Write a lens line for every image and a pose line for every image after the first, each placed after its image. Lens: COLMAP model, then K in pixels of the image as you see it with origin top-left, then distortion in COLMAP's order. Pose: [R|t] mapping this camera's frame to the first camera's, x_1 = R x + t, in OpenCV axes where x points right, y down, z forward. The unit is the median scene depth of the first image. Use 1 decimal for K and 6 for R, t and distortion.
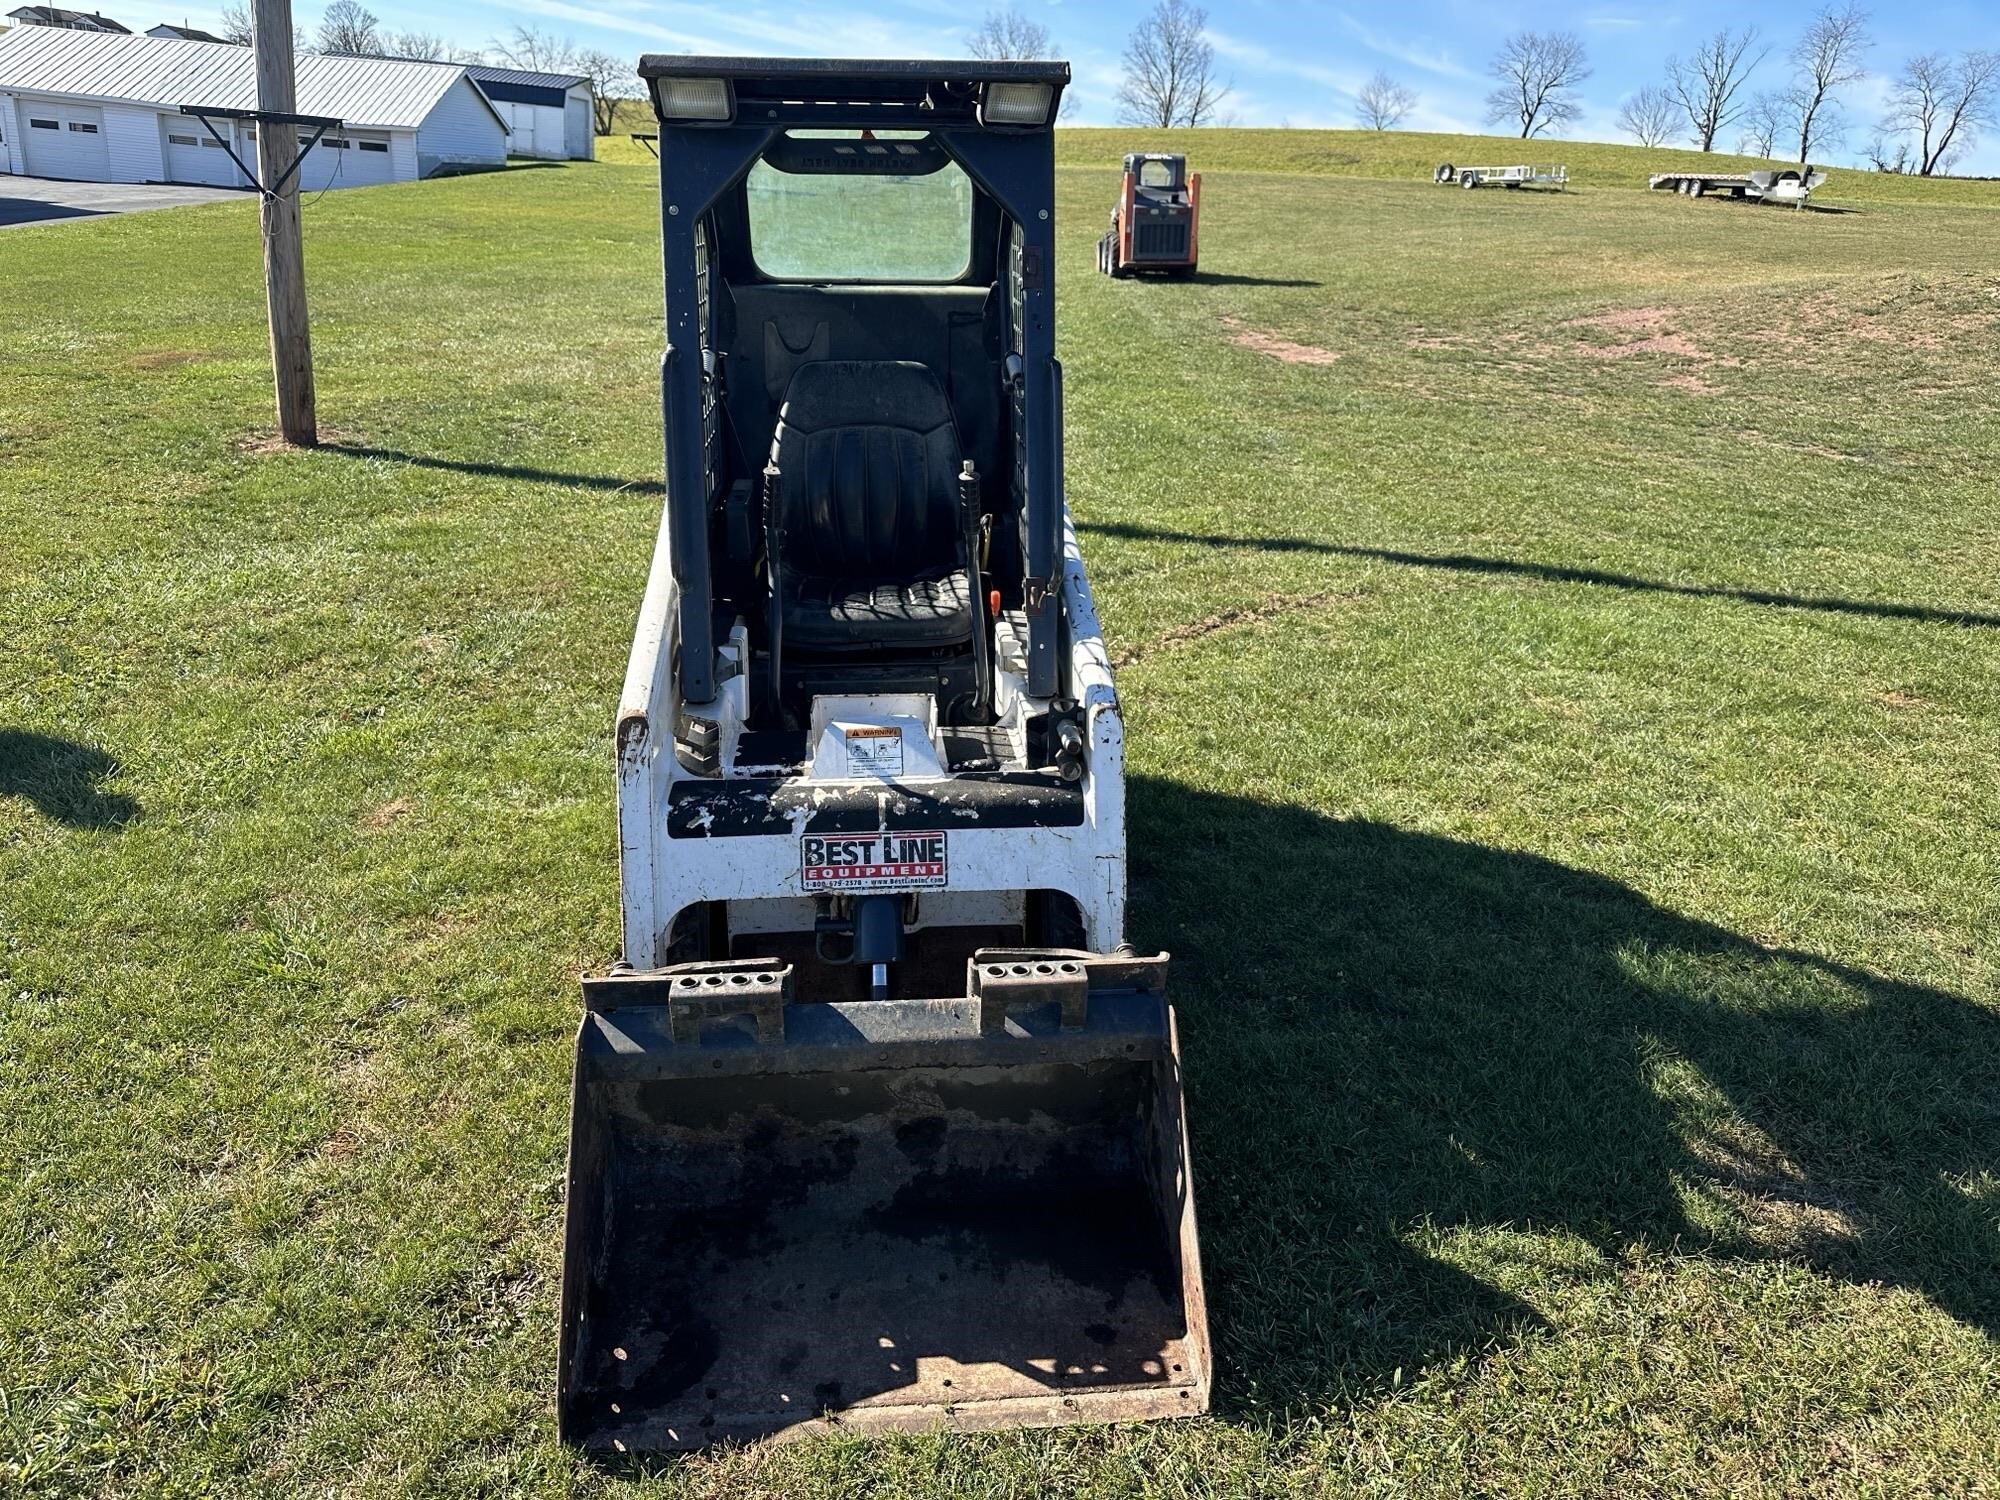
lens RADIAL K [[1450.0, 0, 1000.0], [0, 1450.0, 750.0], [0, 0, 1]] dist [0.002234, -0.000701]
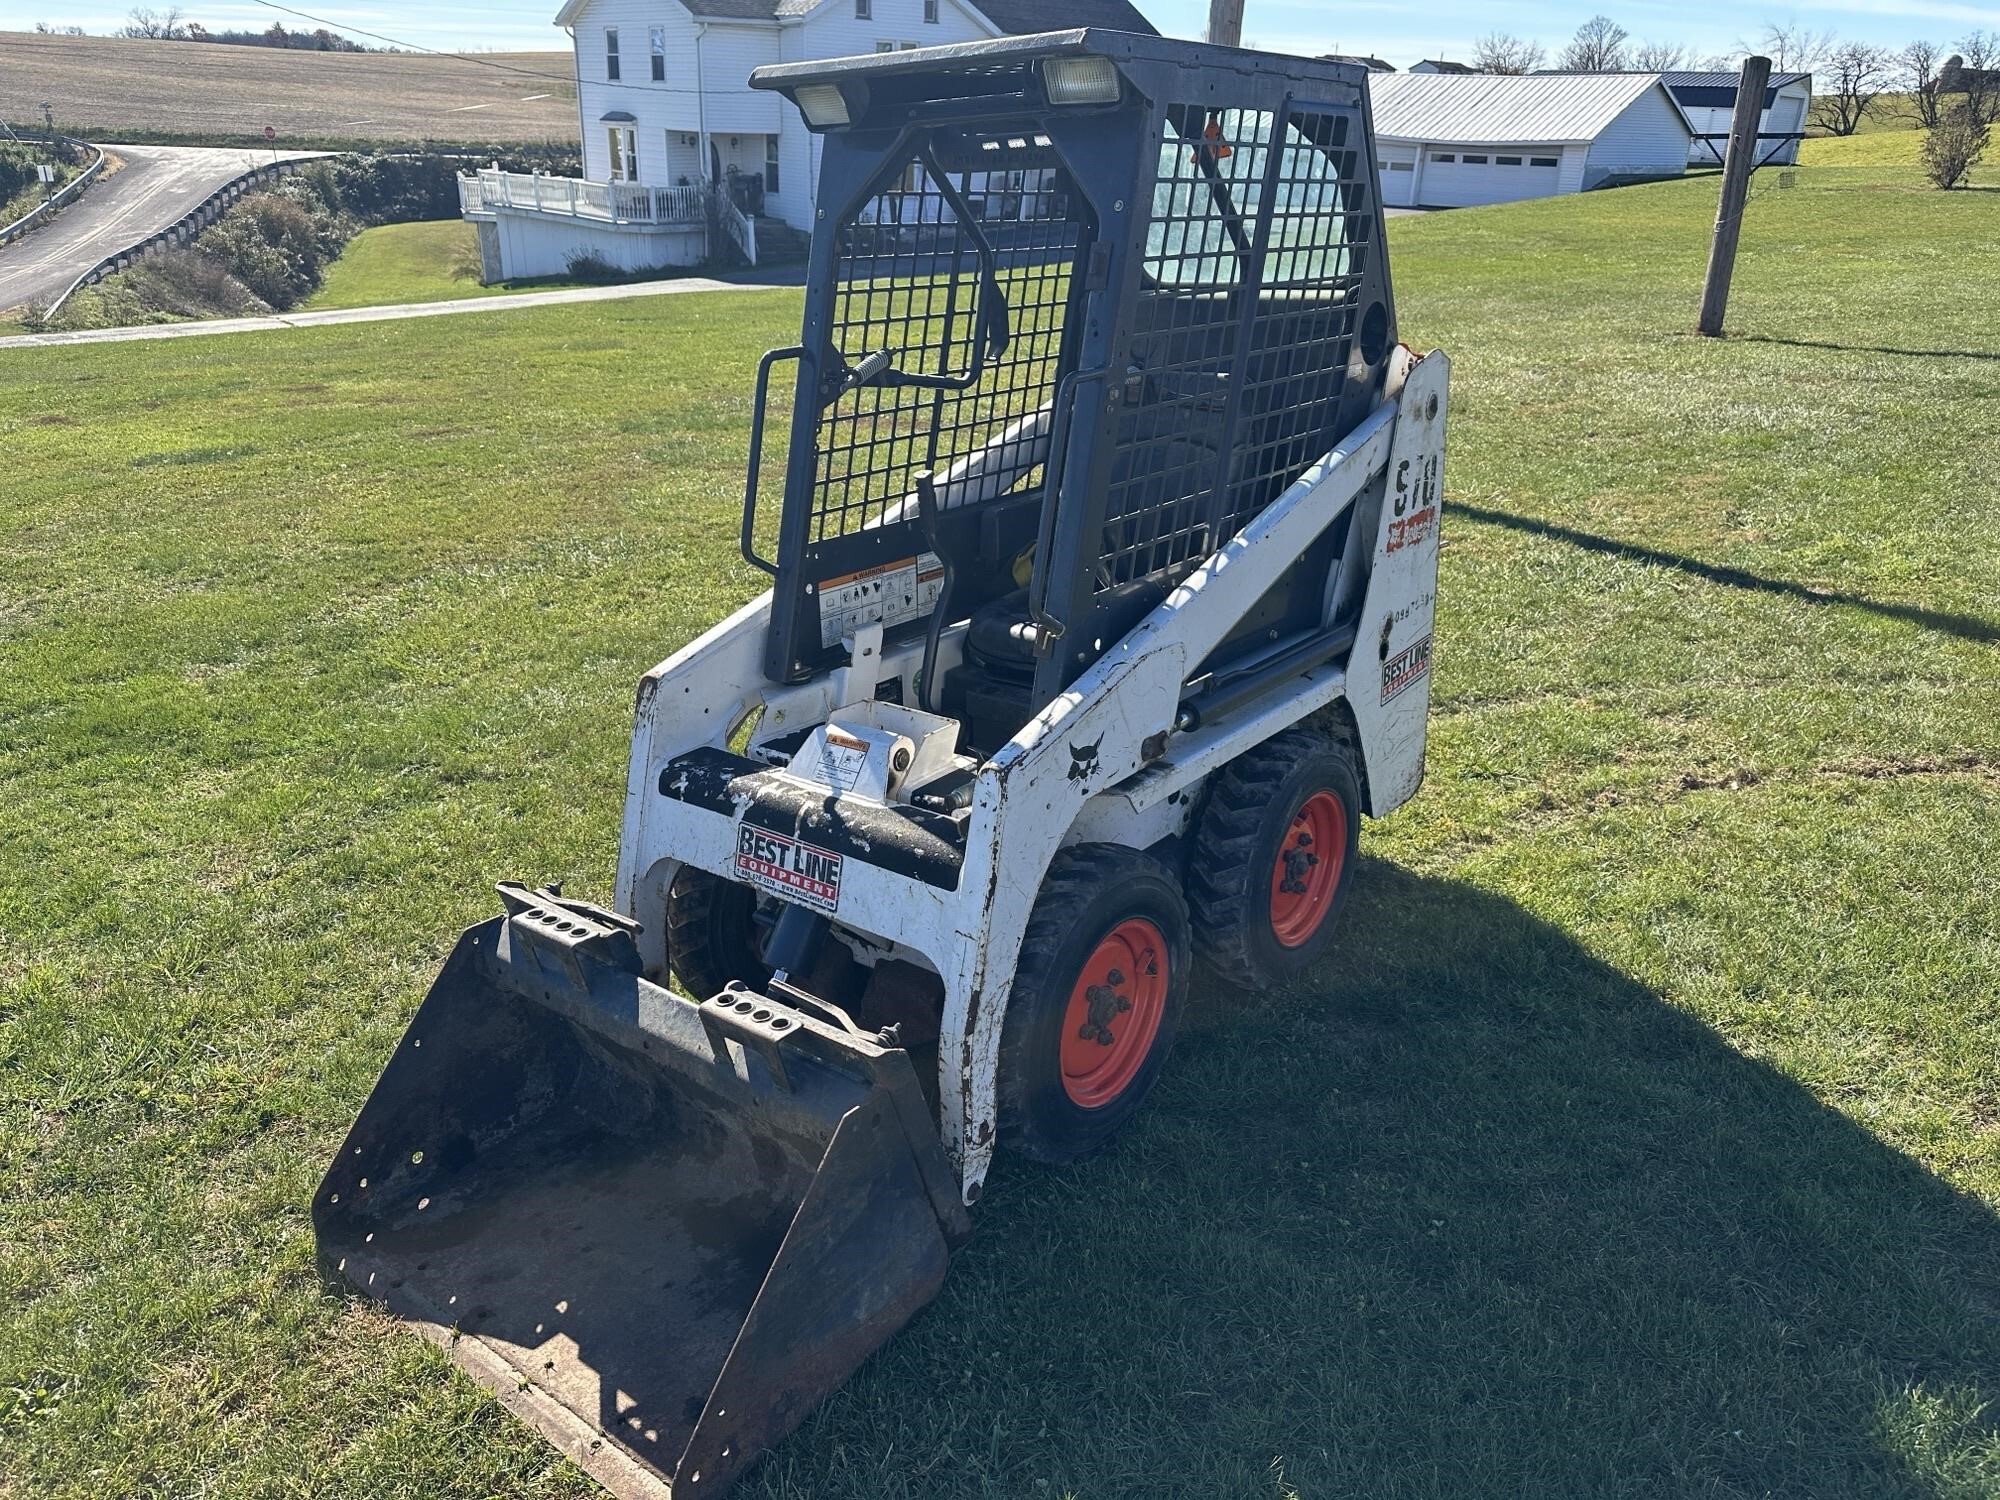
lens RADIAL K [[1472.1, 0, 1001.7], [0, 1472.1, 737.7], [0, 0, 1]] dist [0.001505, -0.010195]
pose [[0.710391, 0.208881, -0.672097, 0.662869], [-0.223069, 0.972533, 0.066475, -0.105950], [0.667522, 0.102700, 0.737473, 0.348616]]
